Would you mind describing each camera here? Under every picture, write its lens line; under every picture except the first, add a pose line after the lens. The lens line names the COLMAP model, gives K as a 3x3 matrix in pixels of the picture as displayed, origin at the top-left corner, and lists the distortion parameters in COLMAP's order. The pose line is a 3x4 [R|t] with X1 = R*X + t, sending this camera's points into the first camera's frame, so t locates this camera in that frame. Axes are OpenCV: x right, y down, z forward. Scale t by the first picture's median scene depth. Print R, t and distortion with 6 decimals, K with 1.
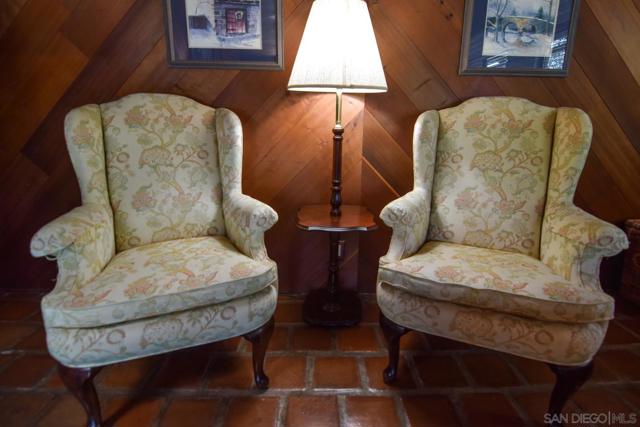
lens RADIAL K [[325.3, 0, 322.1], [0, 325.3, 208.5], [0, 0, 1]] dist [-0.016196, -0.000560]
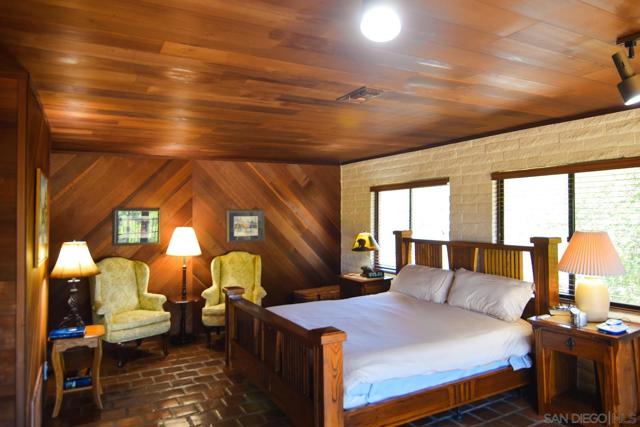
lens RADIAL K [[444.0, 0, 321.7], [0, 444.0, 208.1], [0, 0, 1]] dist [0.021423, -0.004235]
pose [[0.887750, -0.006718, 0.460277, -0.679761], [0.121969, 0.967589, -0.221123, 0.270390], [-0.443873, 0.252442, 0.859796, -3.037462]]
